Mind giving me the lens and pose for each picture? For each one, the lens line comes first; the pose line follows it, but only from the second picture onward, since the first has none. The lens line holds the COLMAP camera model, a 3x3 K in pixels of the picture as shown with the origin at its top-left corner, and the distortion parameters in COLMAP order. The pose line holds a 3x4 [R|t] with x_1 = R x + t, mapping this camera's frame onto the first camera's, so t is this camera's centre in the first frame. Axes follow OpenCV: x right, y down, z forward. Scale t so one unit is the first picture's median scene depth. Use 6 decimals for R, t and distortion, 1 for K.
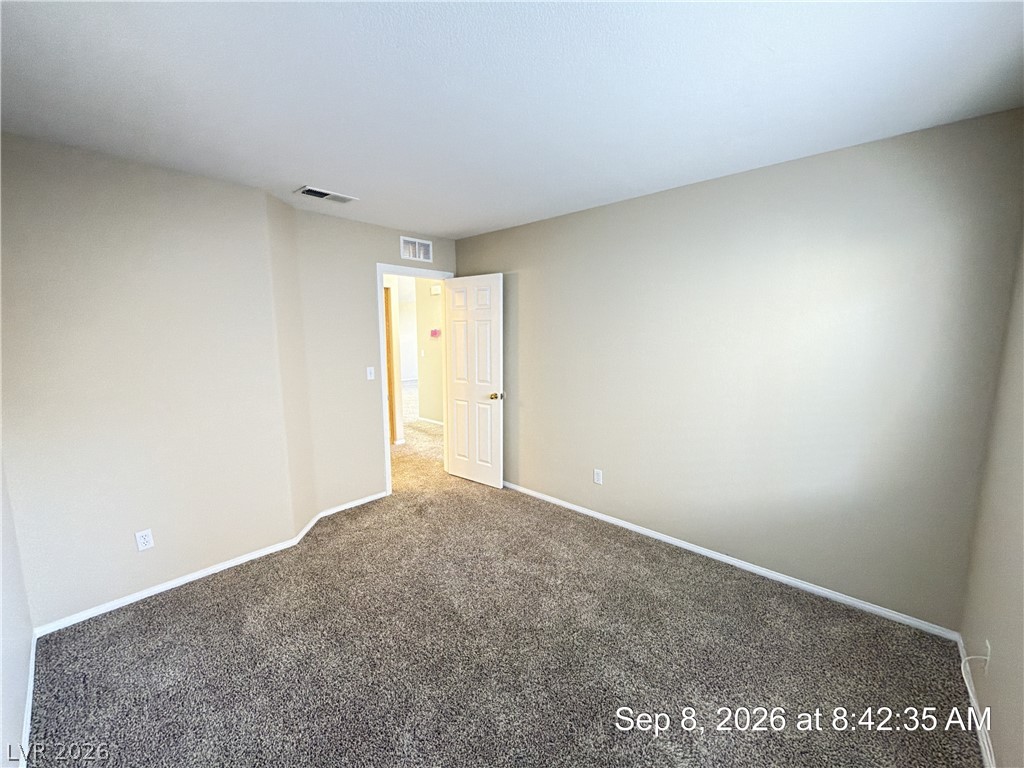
lens RADIAL K [[406.5, 0, 509.0], [0, 406.5, 388.5], [0, 0, 1]] dist [-0.000313, -0.000024]
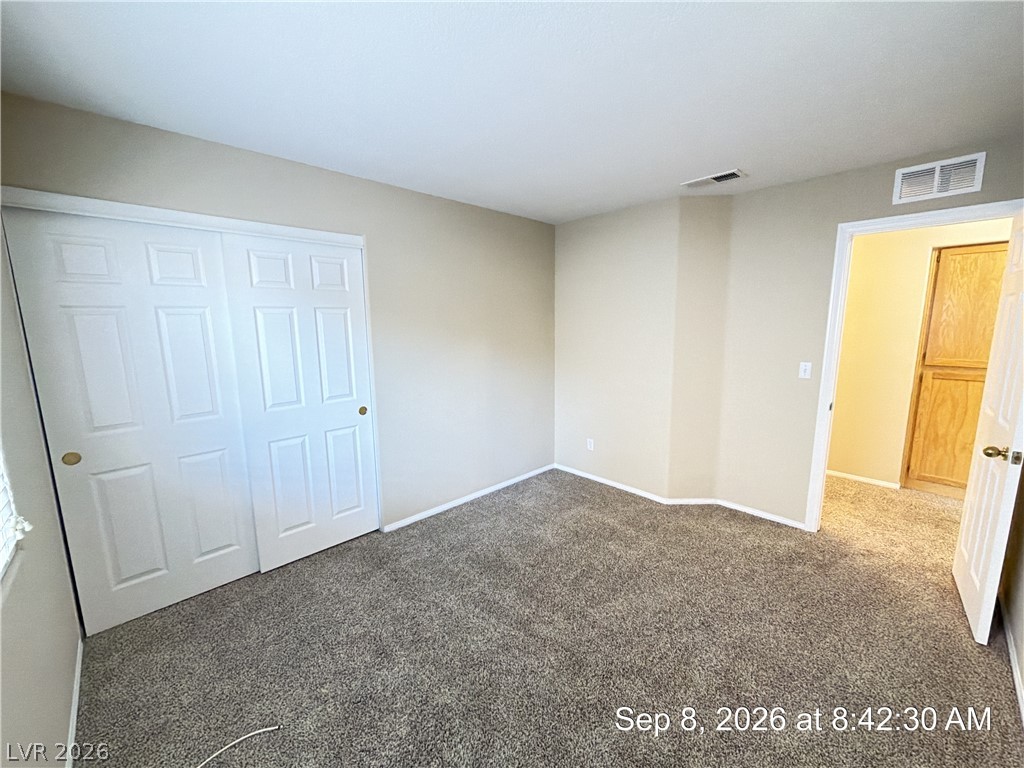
lens RADIAL K [[406.5, 0, 516.7], [0, 406.5, 390.1], [0, 0, 1]] dist [-0.000313, -0.000024]
pose [[-0.052395, 0.169279, -0.984174, 0.495183], [-0.130572, 0.975906, 0.174808, -0.067597], [0.990053, 0.137665, -0.029030, 0.488362]]
